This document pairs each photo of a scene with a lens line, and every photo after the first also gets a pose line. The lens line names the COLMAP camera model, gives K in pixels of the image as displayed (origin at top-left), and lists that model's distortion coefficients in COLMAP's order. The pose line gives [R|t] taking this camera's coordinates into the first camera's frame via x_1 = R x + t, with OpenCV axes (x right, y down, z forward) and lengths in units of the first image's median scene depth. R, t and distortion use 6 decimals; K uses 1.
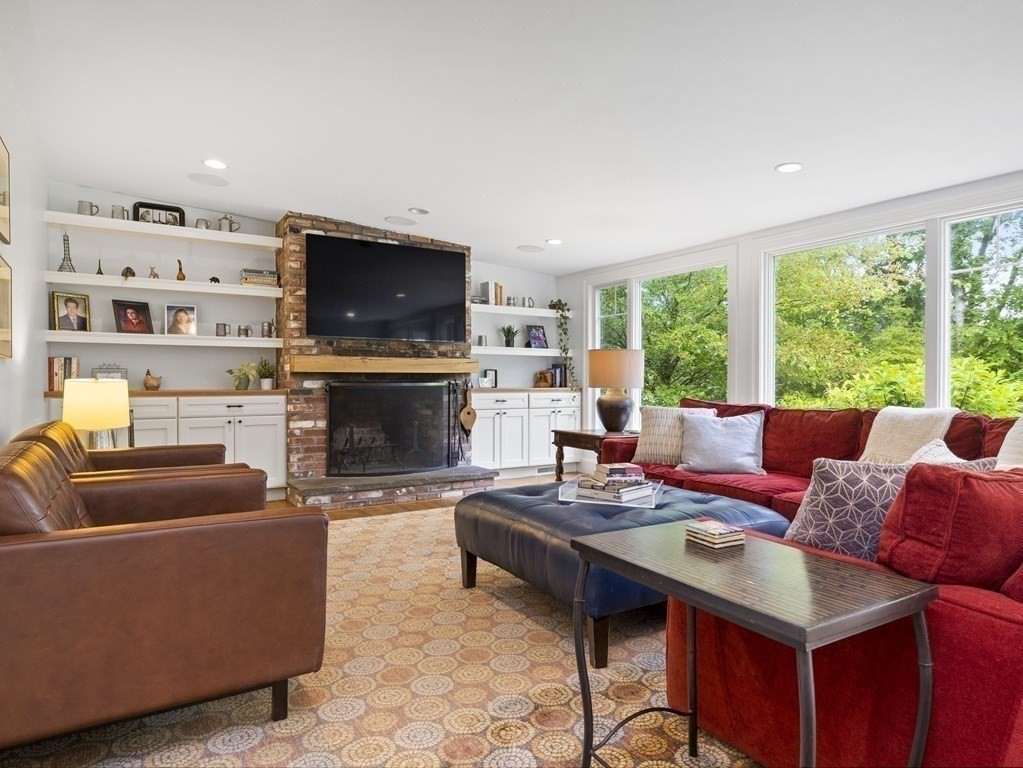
lens RADIAL K [[633.8, 0, 511.5], [0, 633.8, 384.0], [0, 0, 1]] dist [0.005310, 0.001565]
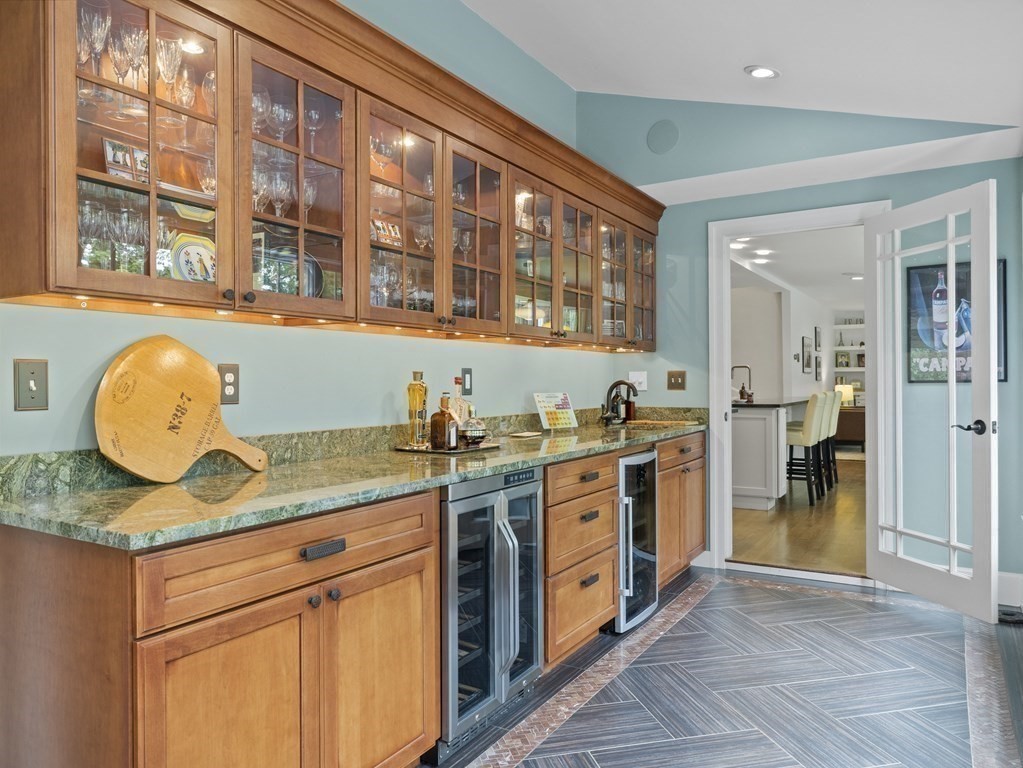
lens RADIAL K [[714.5, 0, 511.5], [0, 714.5, 384.0], [0, 0, 1]] dist [-0.001250, -0.000518]
pose [[0.450931, -0.003160, -0.892553, 1.409035], [-0.000289, 0.999993, -0.003686, 0.000754], [0.892559, 0.001920, 0.450927, -1.660700]]
